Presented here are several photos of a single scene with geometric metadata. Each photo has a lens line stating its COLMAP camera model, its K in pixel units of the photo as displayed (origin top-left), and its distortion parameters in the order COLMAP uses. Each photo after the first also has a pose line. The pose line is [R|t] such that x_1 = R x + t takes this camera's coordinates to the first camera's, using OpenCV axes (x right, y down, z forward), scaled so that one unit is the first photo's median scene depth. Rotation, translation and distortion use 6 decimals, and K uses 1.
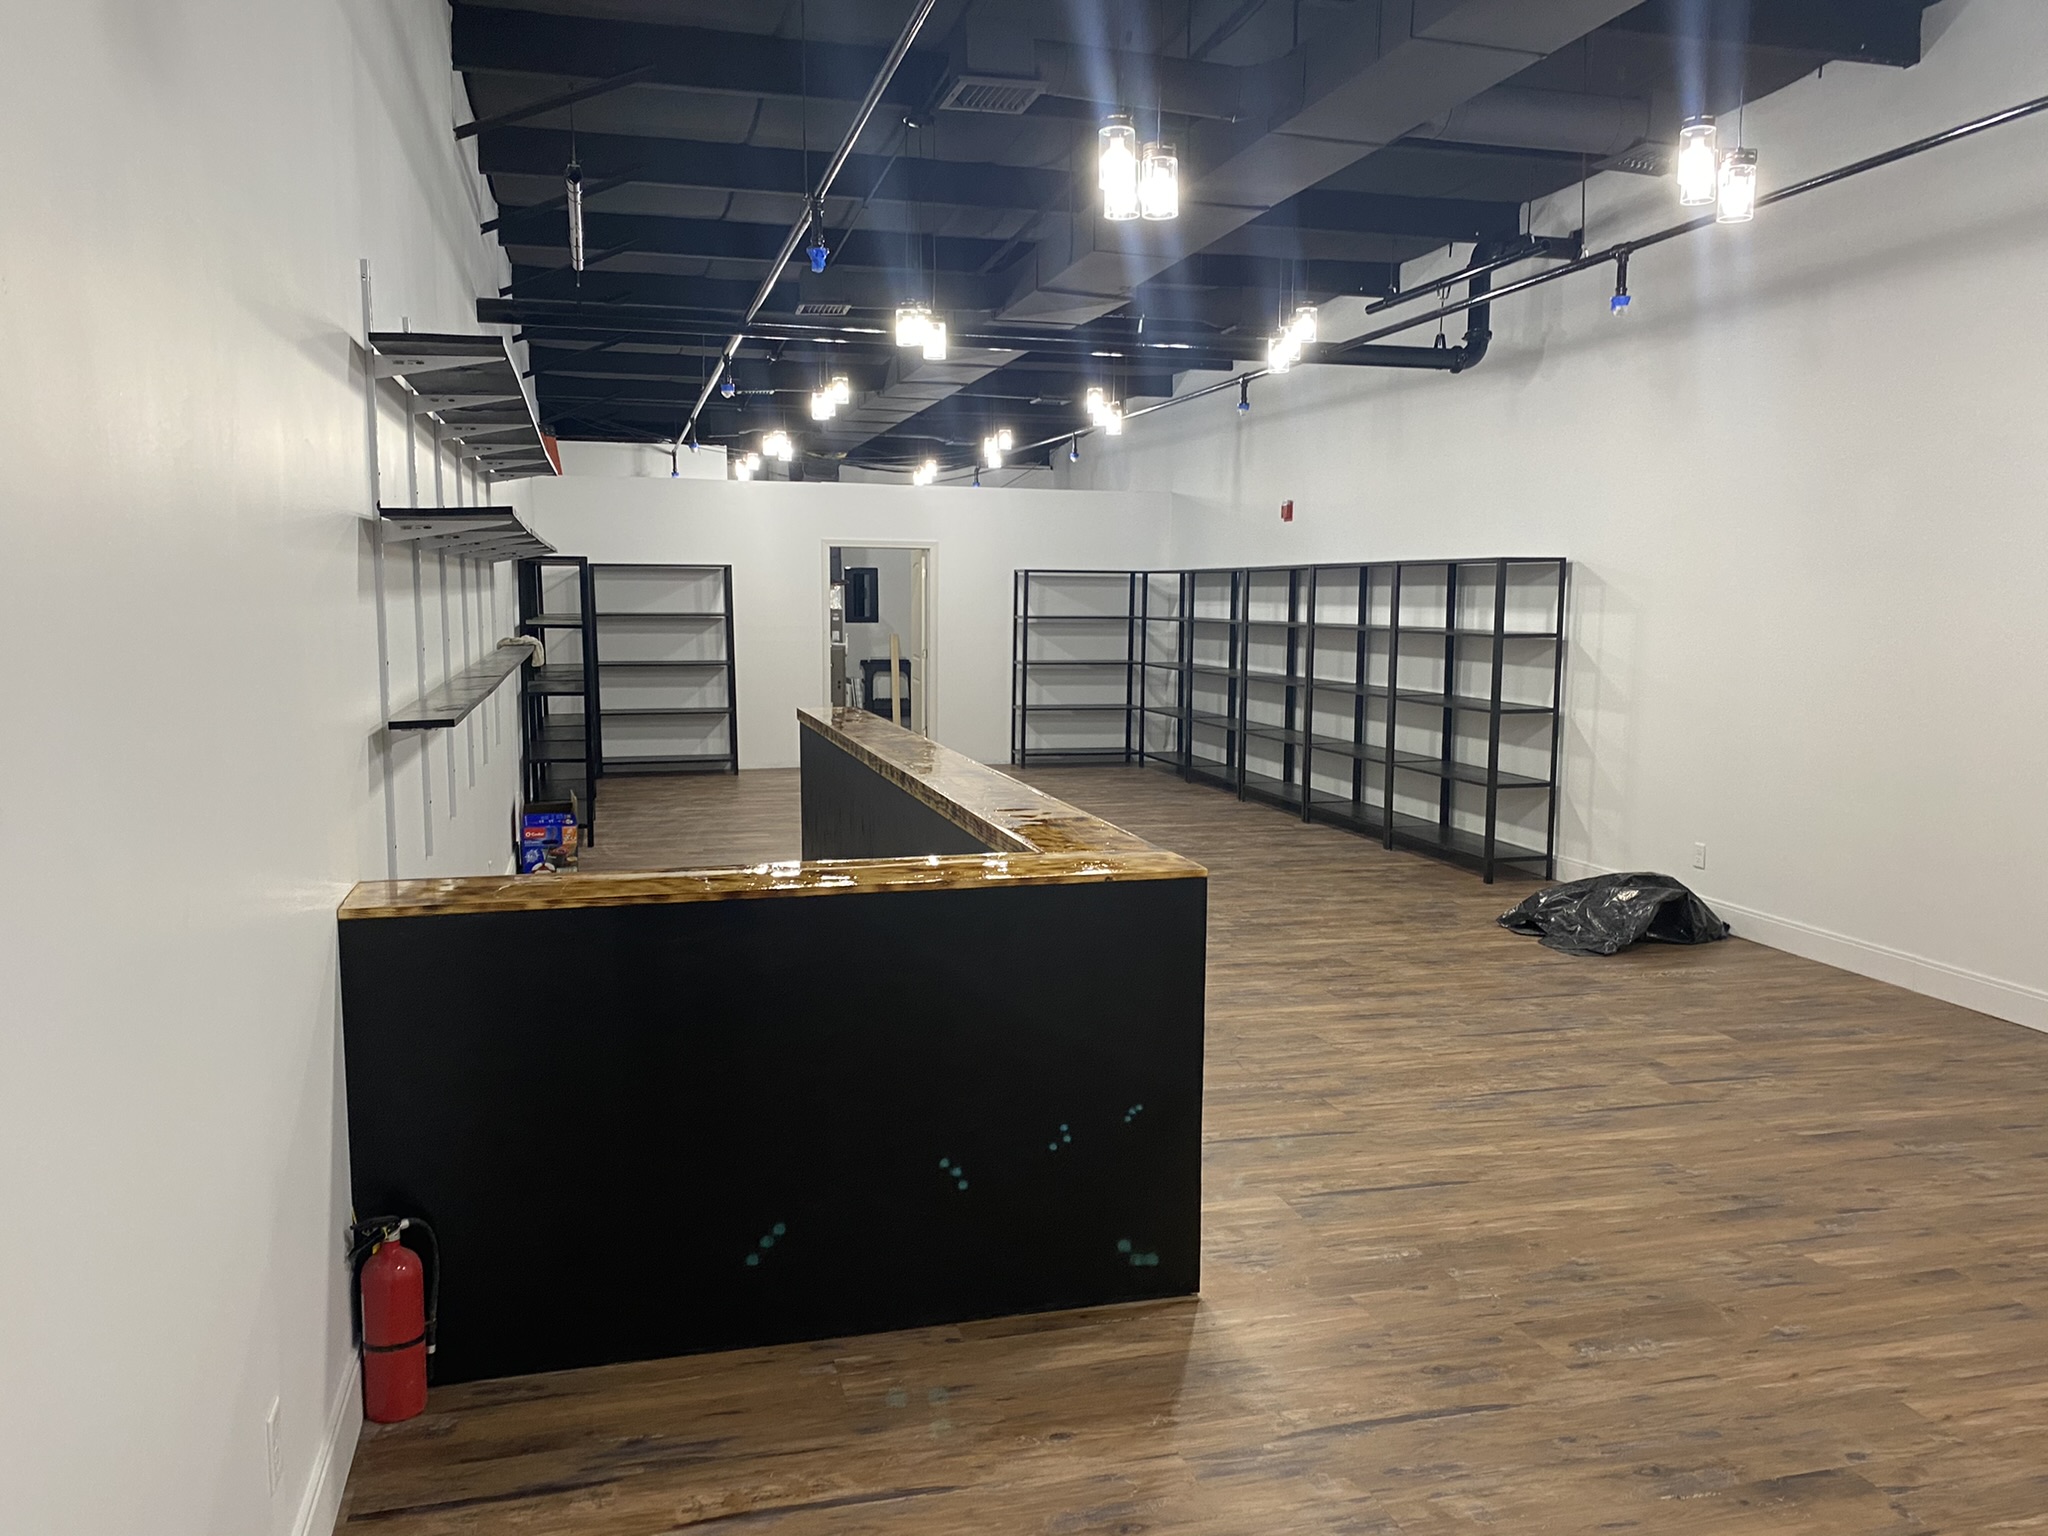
lens RADIAL K [[1579.6, 0, 1021.4], [0, 1579.6, 761.5], [0, 0, 1]] dist [0.021267, -0.023185]
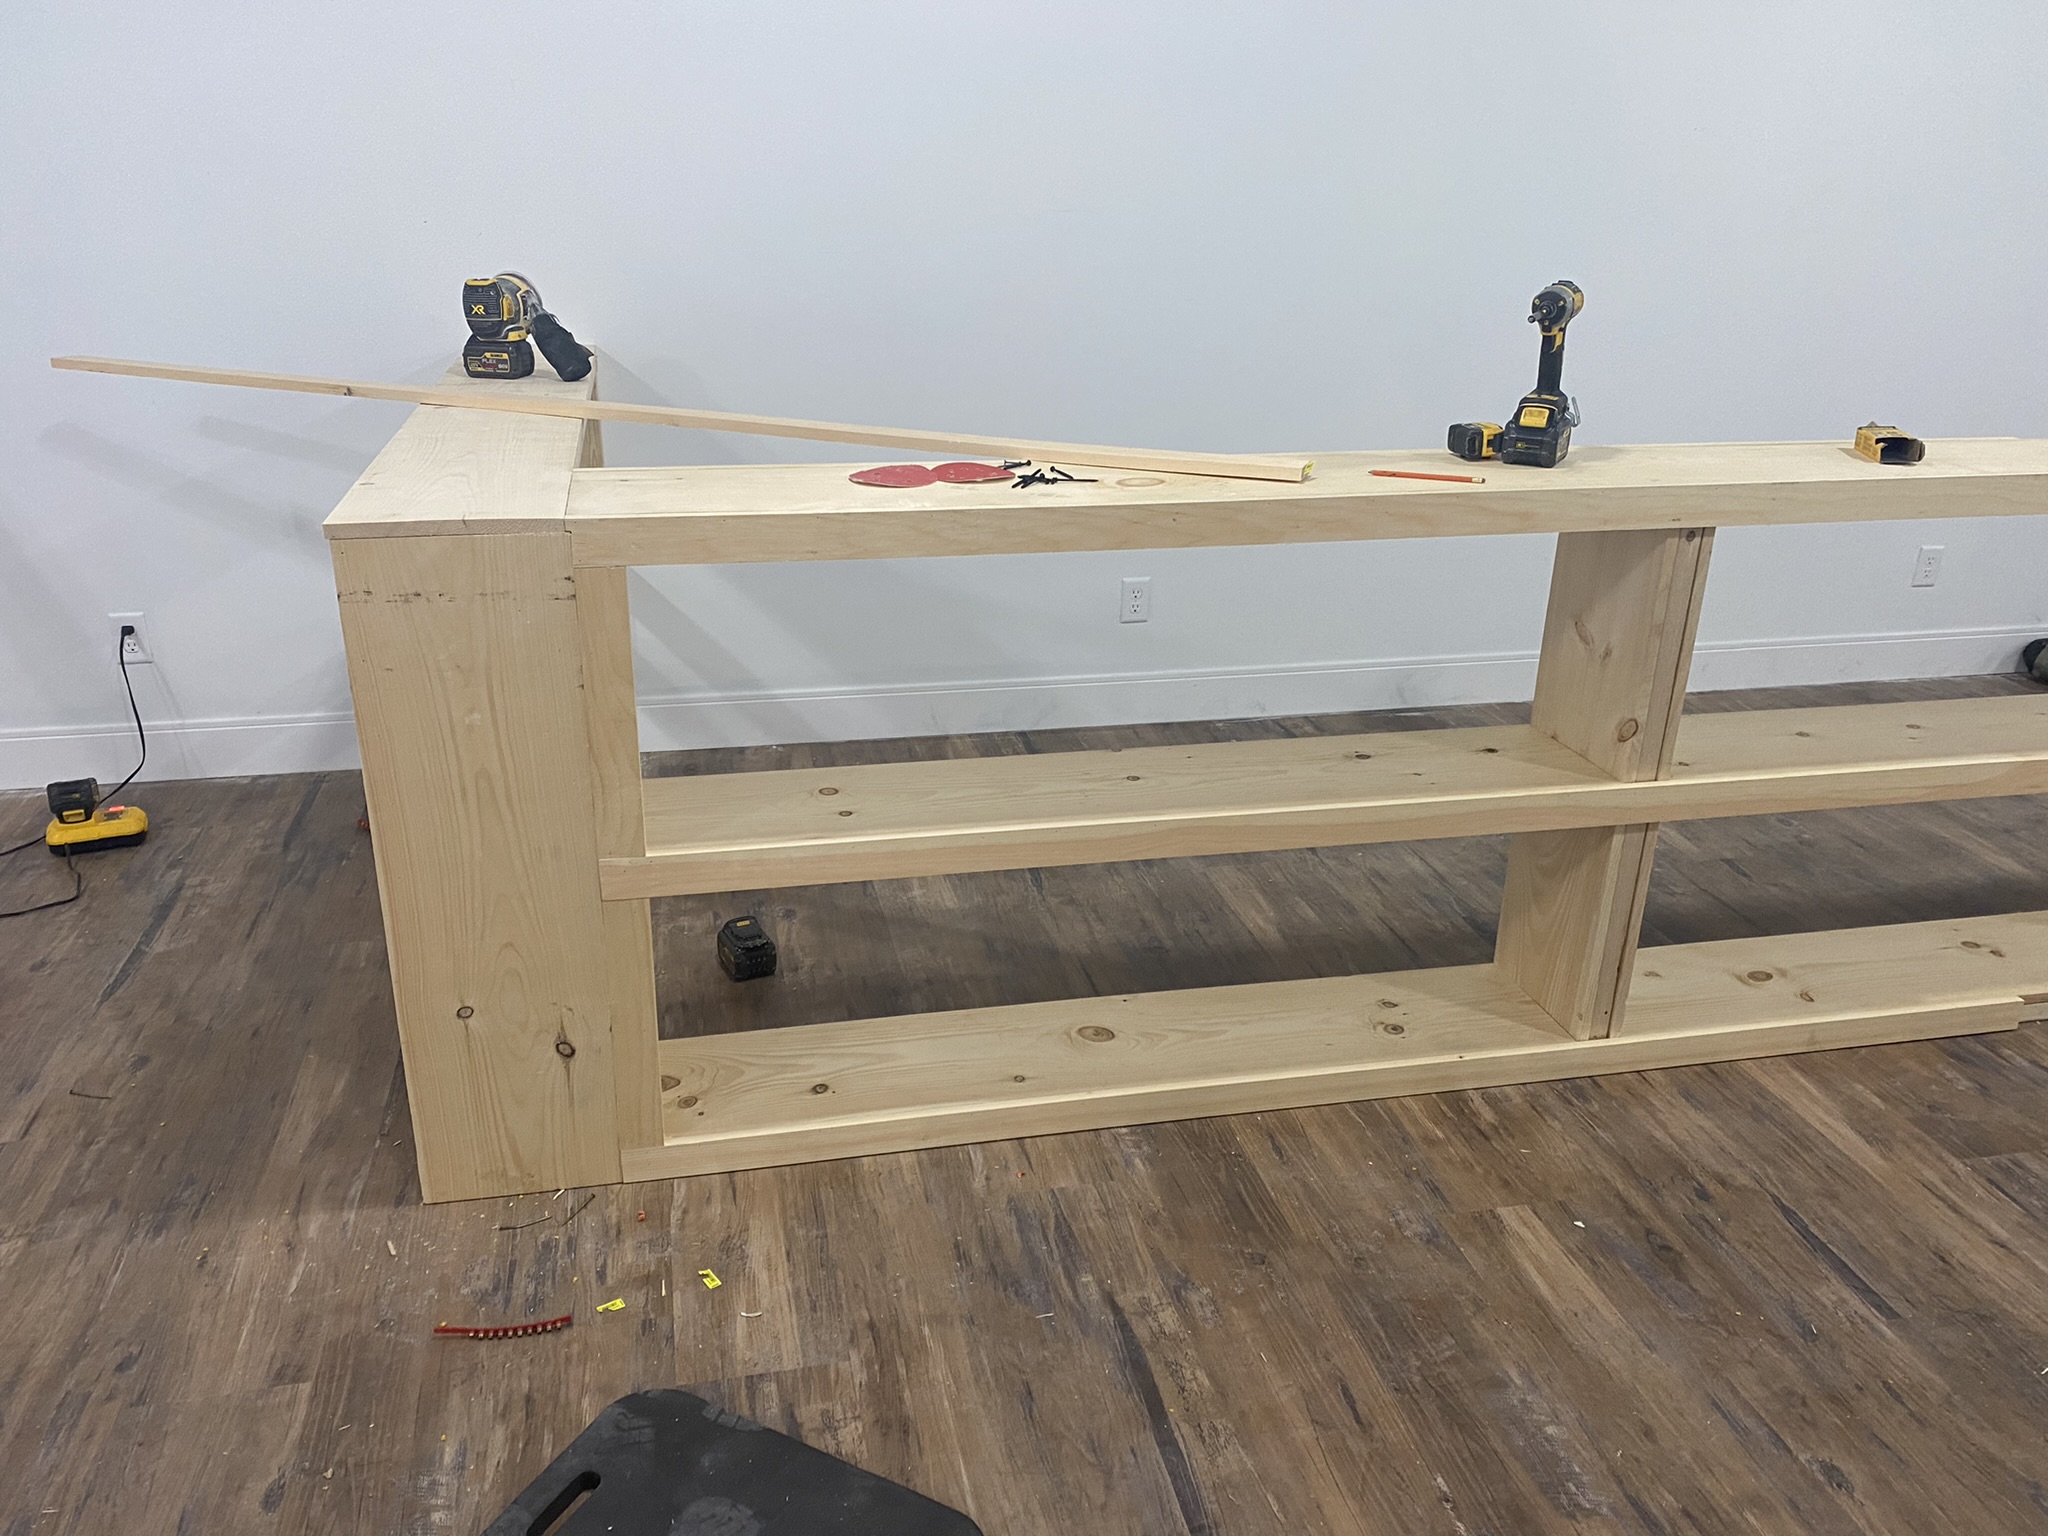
lens RADIAL K [[1579.6, 0, 1011.0], [0, 1579.6, 746.4], [0, 0, 1]] dist [0.021267, -0.023185]
pose [[-0.047748, 0.357048, -0.932865, 0.268790], [-0.129222, 0.923874, 0.360221, -0.037242], [0.990465, 0.137747, 0.002026, 0.523964]]
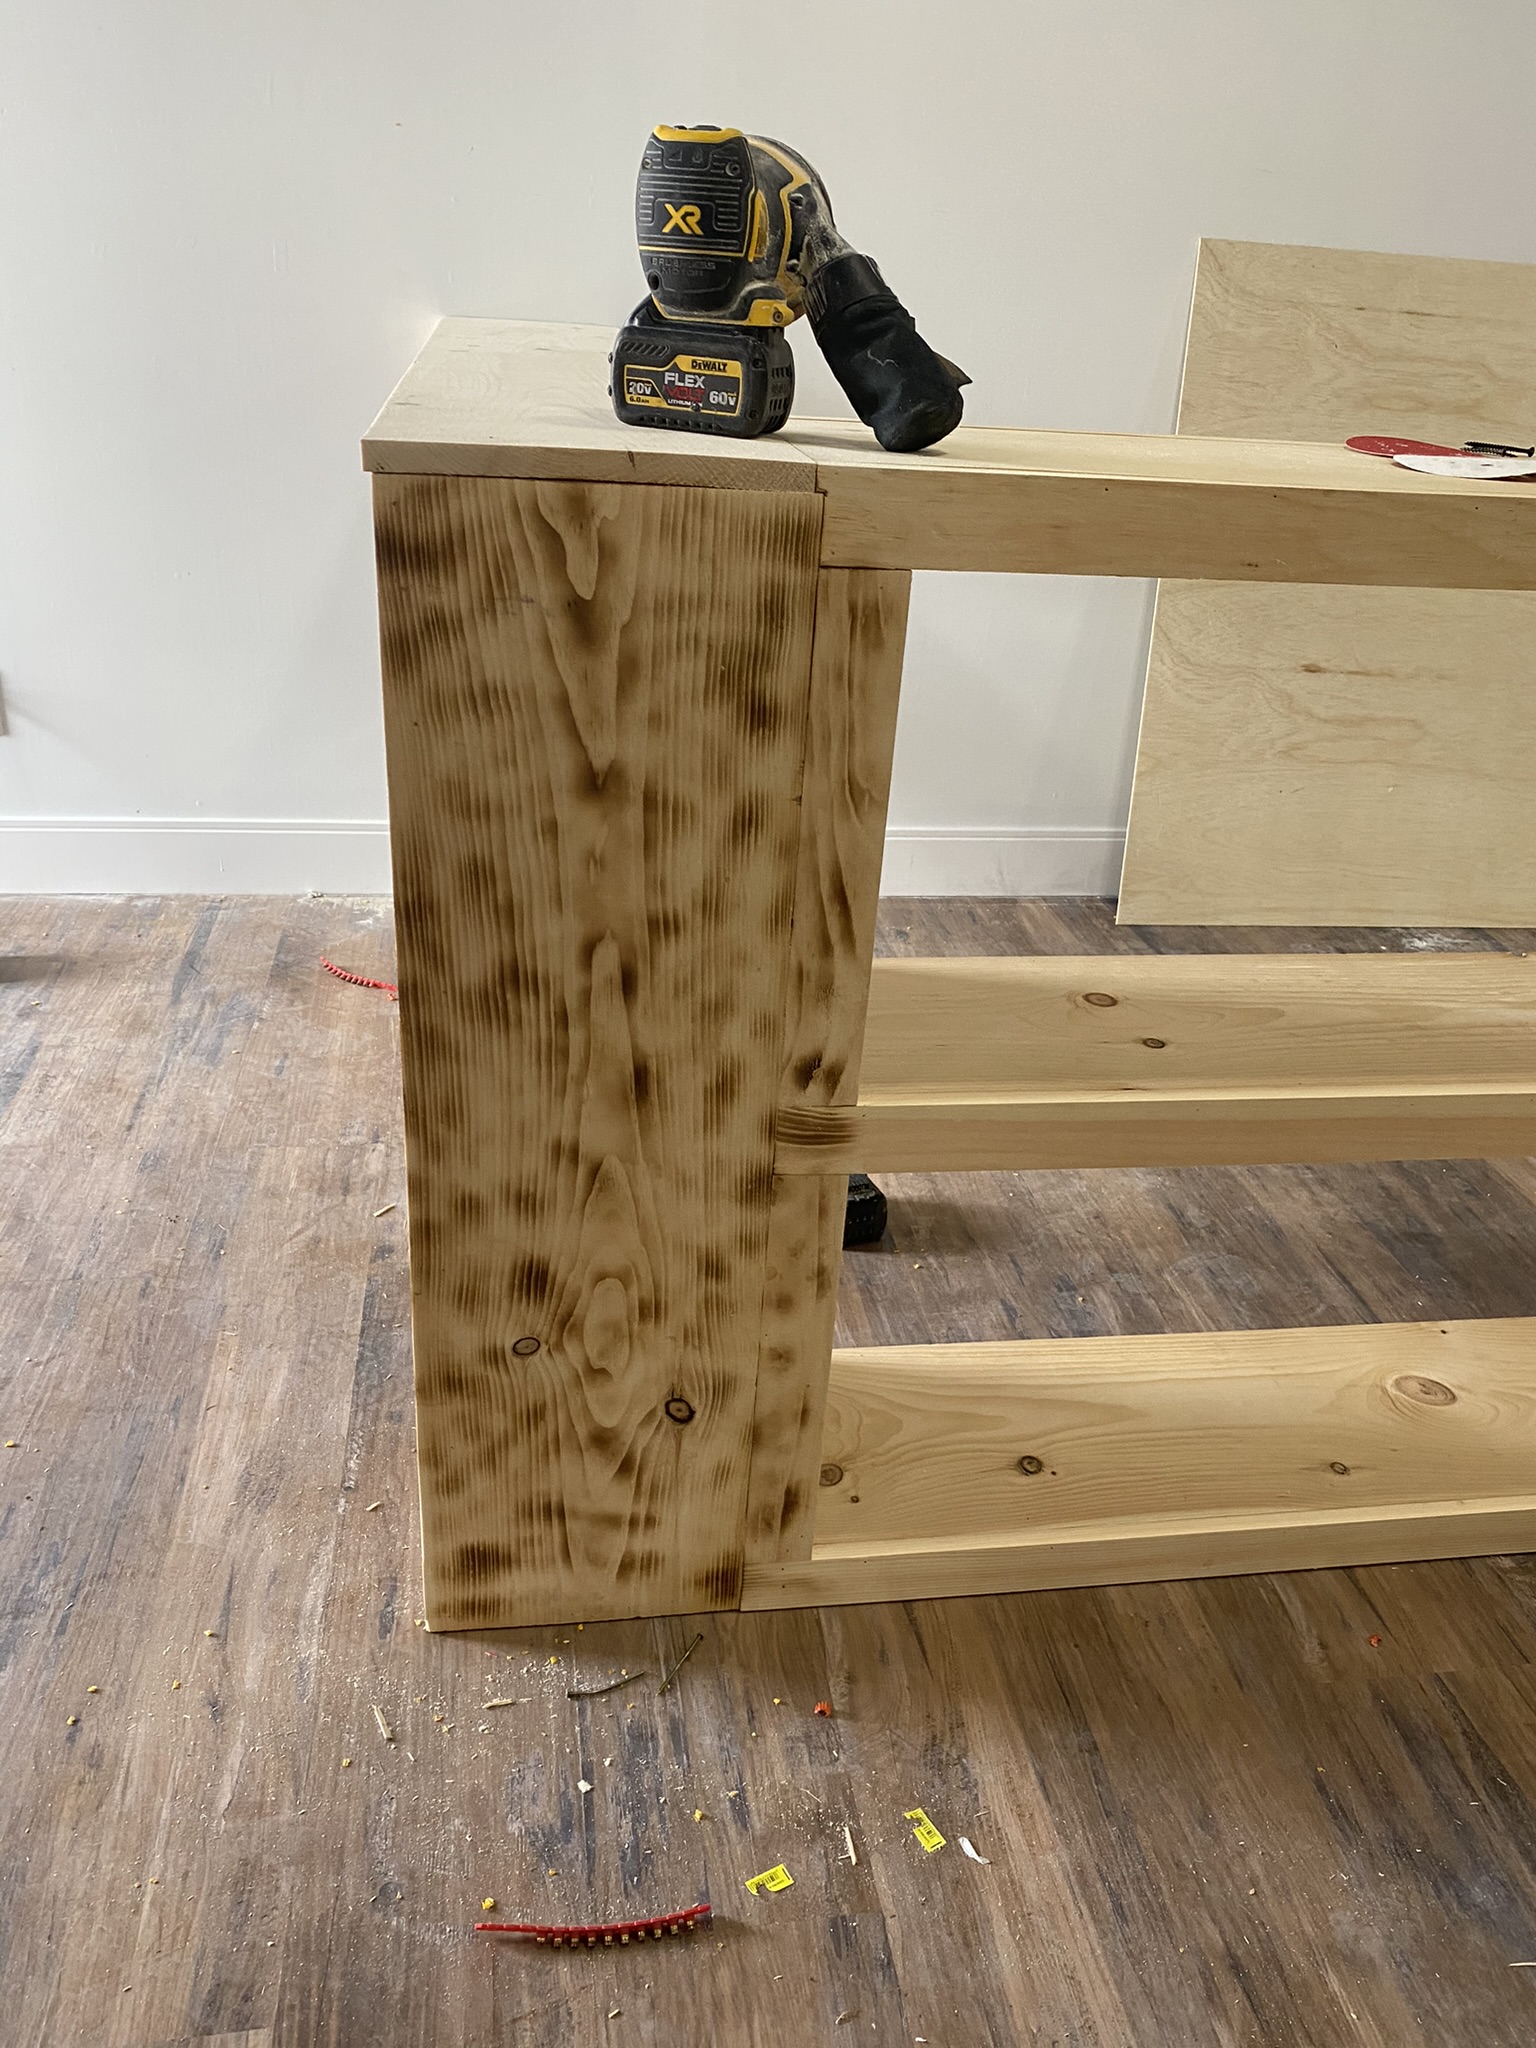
lens RADIAL K [[1579.6, 0, 775.1], [0, 1579.6, 1026.7], [0, 0, 1]] dist [0.021267, -0.023185]
pose [[-0.106183, 0.428728, -0.897172, 0.166619], [-0.172673, 0.880614, 0.441252, 0.010196], [0.979239, 0.201771, -0.019477, 0.462119]]
